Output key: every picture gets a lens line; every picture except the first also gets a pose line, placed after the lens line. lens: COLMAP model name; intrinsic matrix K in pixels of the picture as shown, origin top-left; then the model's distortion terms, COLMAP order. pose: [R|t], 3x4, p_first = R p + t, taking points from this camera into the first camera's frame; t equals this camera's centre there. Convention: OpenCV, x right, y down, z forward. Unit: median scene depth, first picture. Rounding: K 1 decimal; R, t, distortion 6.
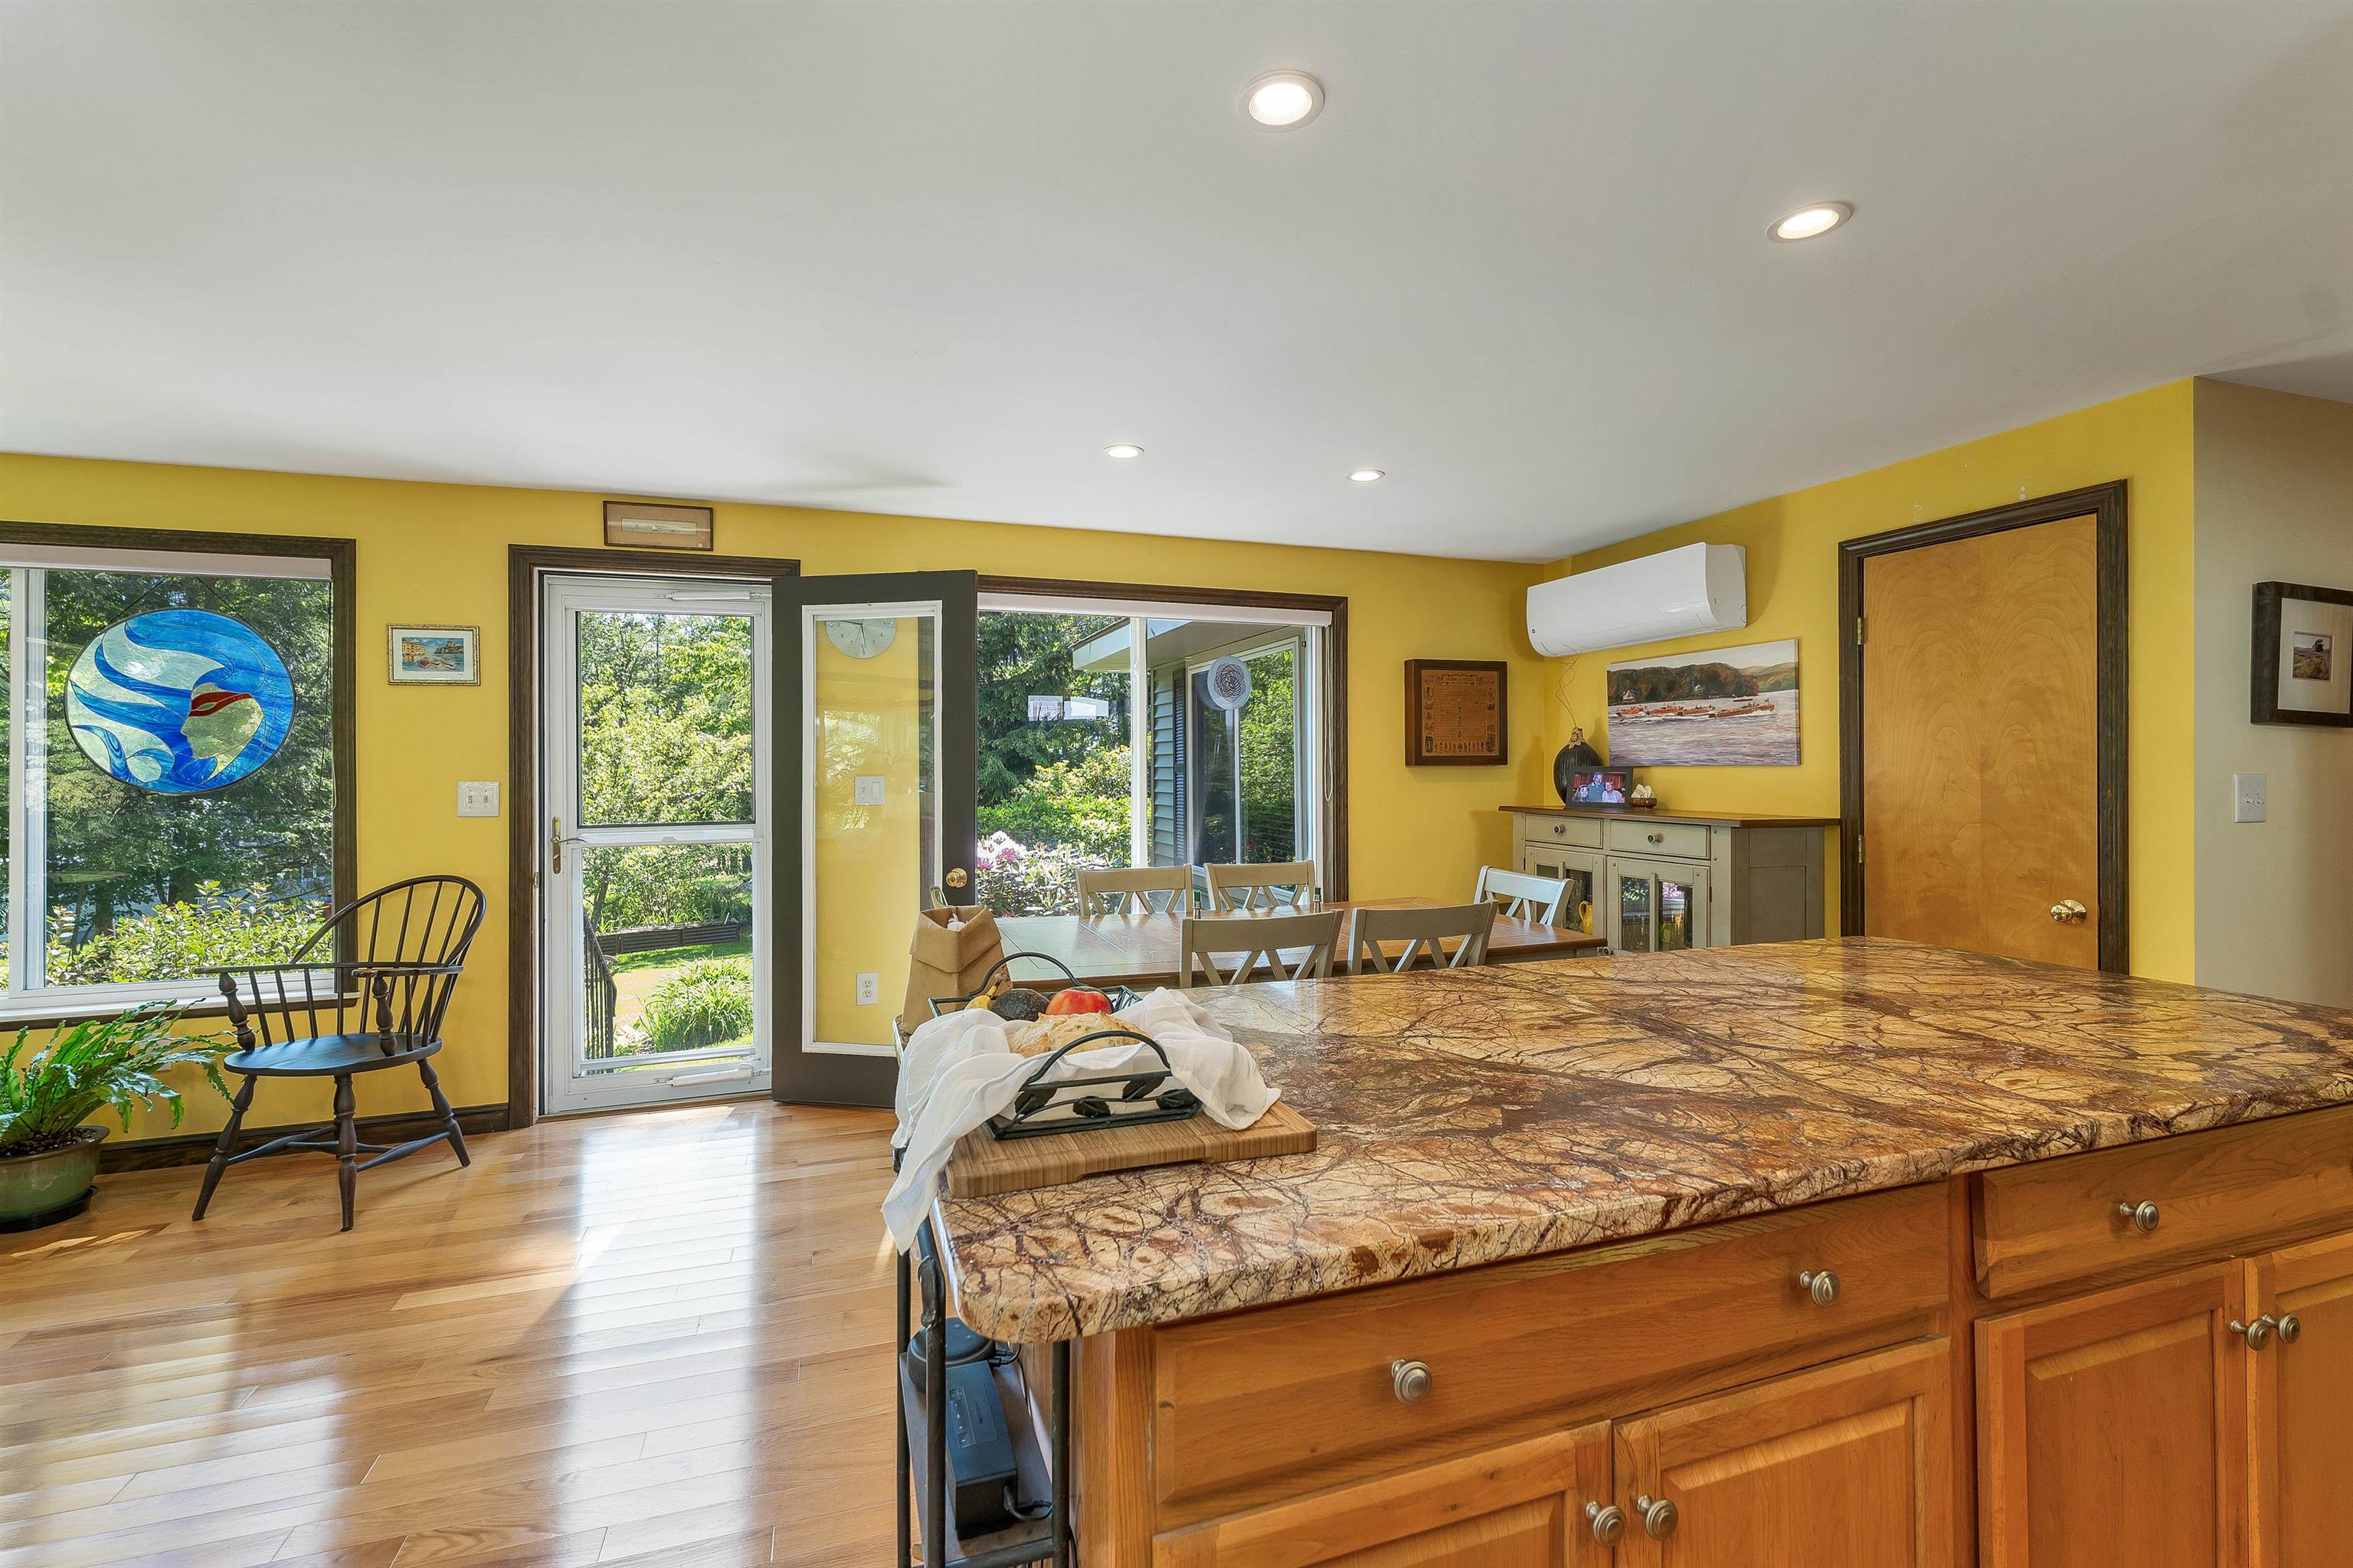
lens RADIAL K [[995.4, 0, 1158.5], [0, 995.4, 762.4], [0, 0, 1]] dist [0.001262, 0.000142]
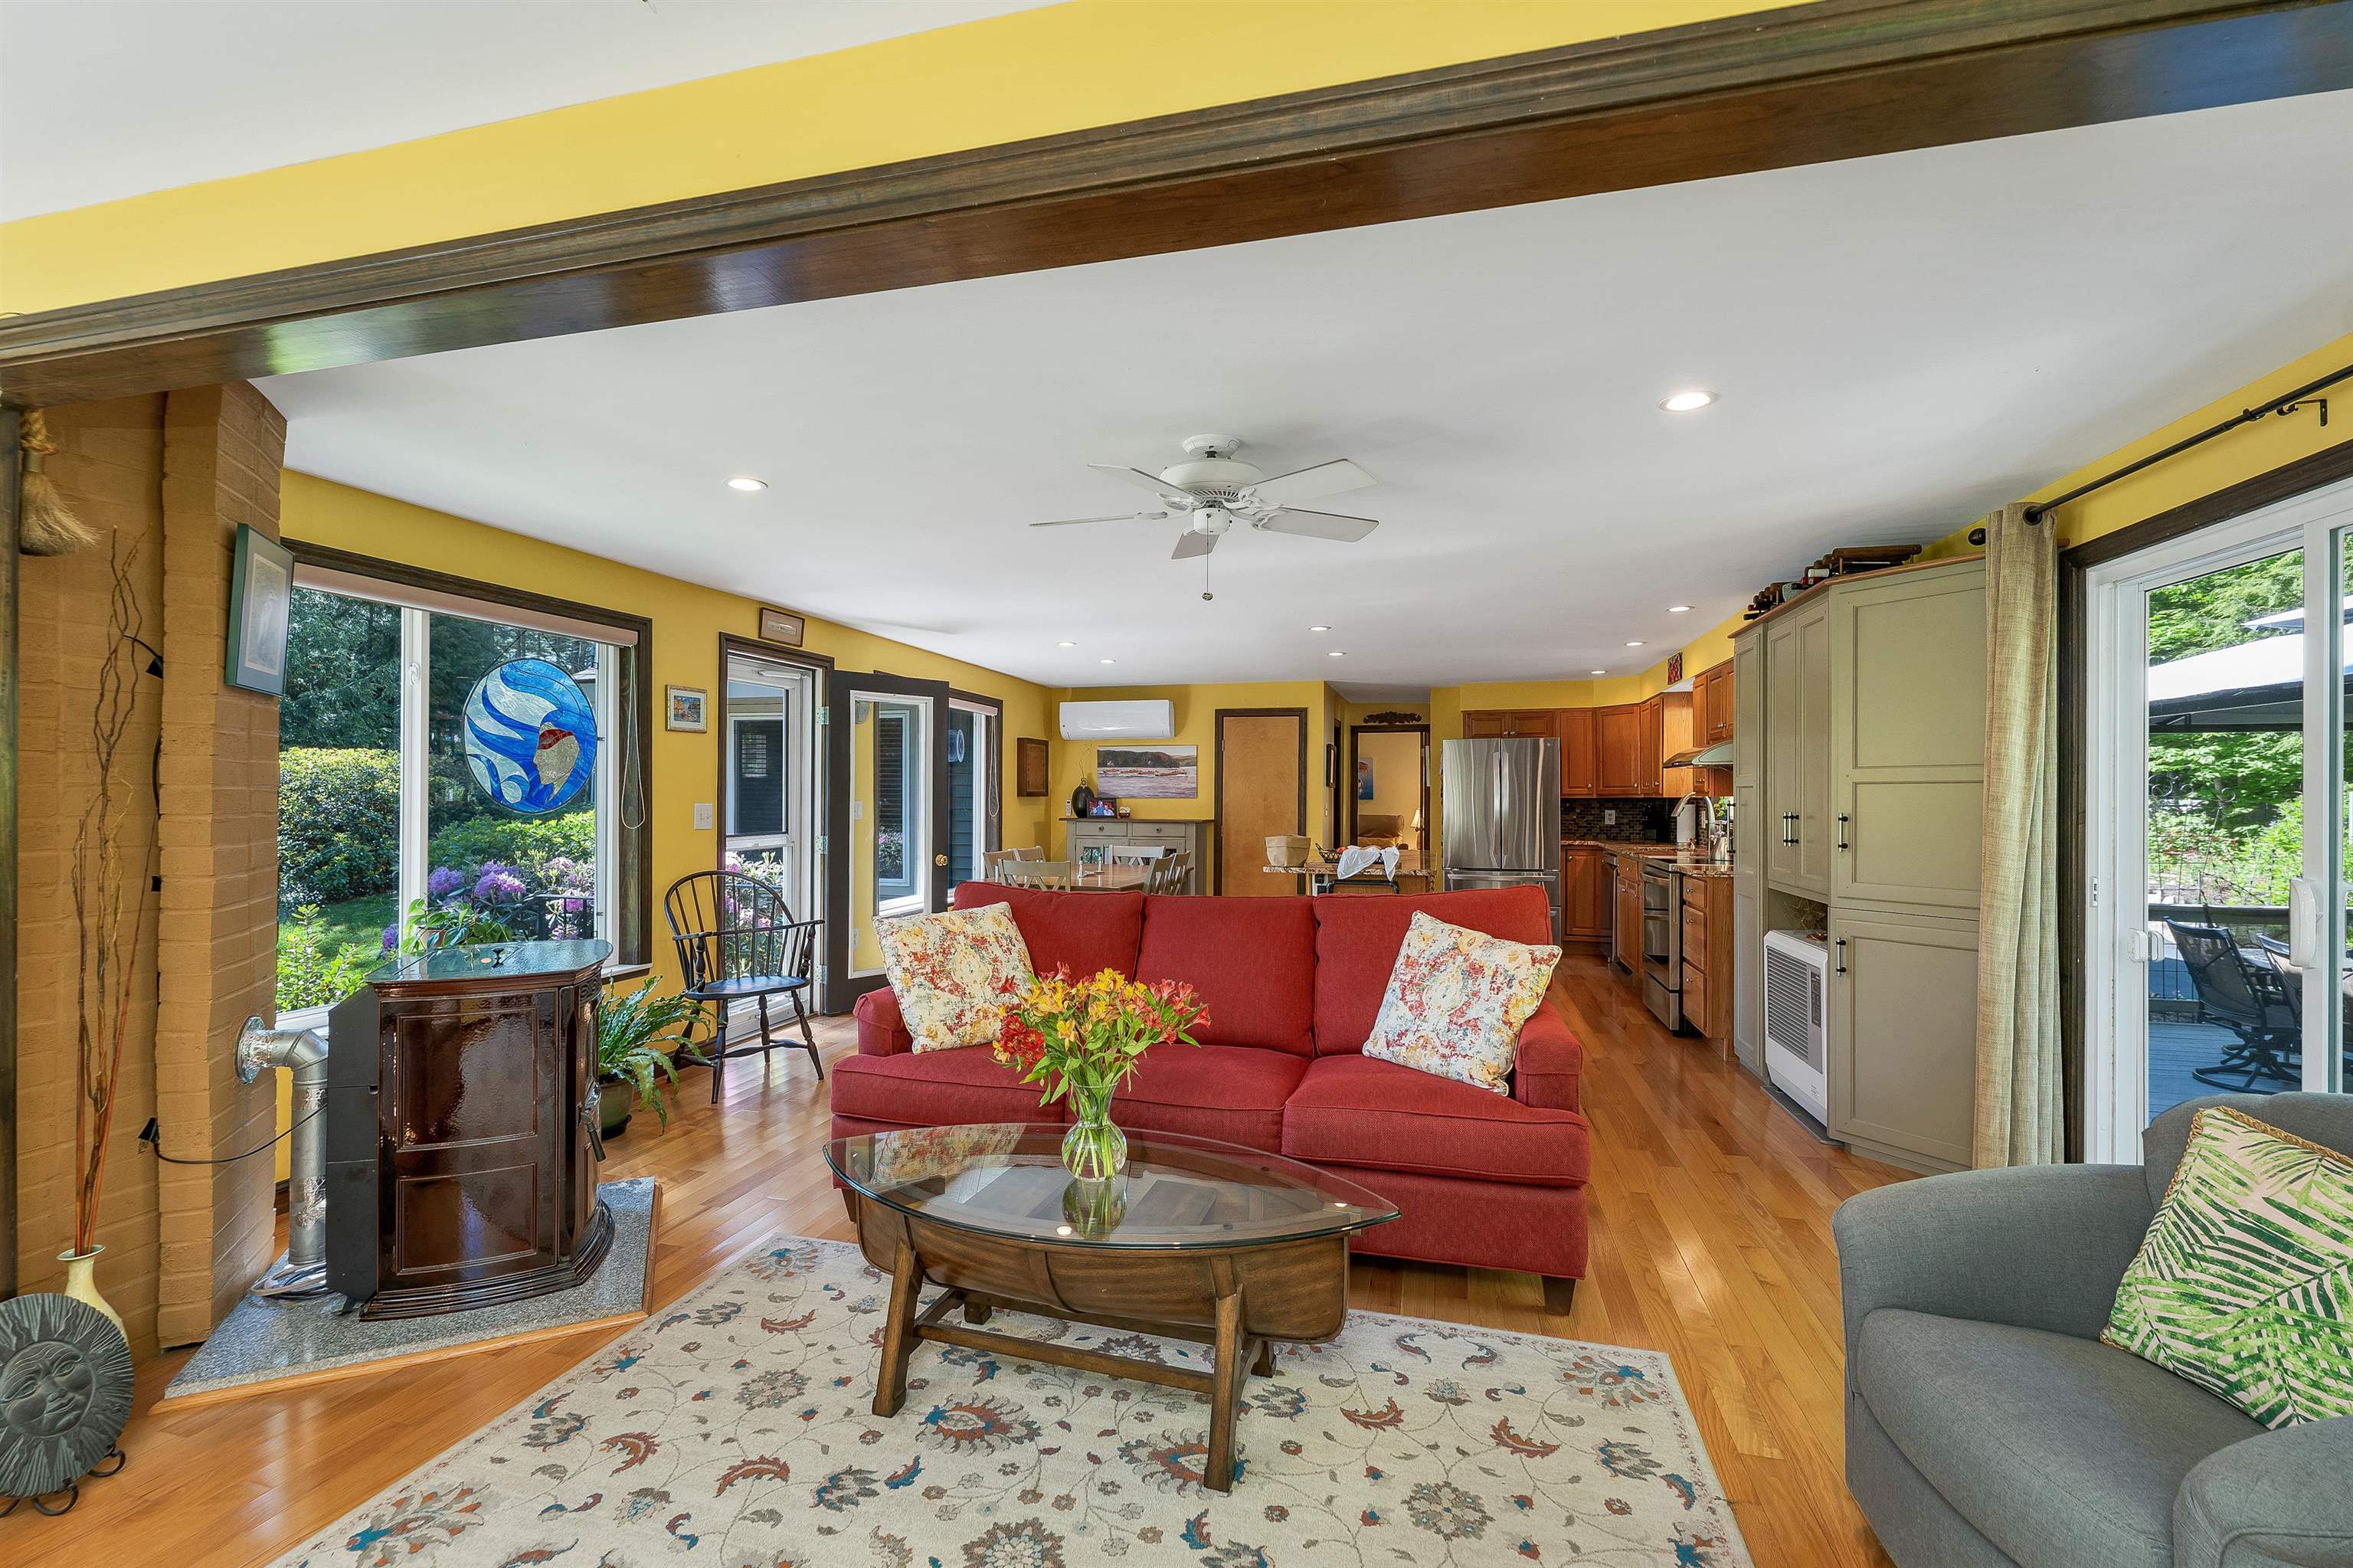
lens RADIAL K [[995.4, 0, 1175.1], [0, 995.4, 792.5], [0, 0, 1]] dist [0.001262, 0.000142]
pose [[0.544102, 0.010642, 0.838951, -1.417618], [-0.009318, 0.999935, -0.006641, 0.006726], [-0.838967, -0.004204, 0.544166, -0.271692]]
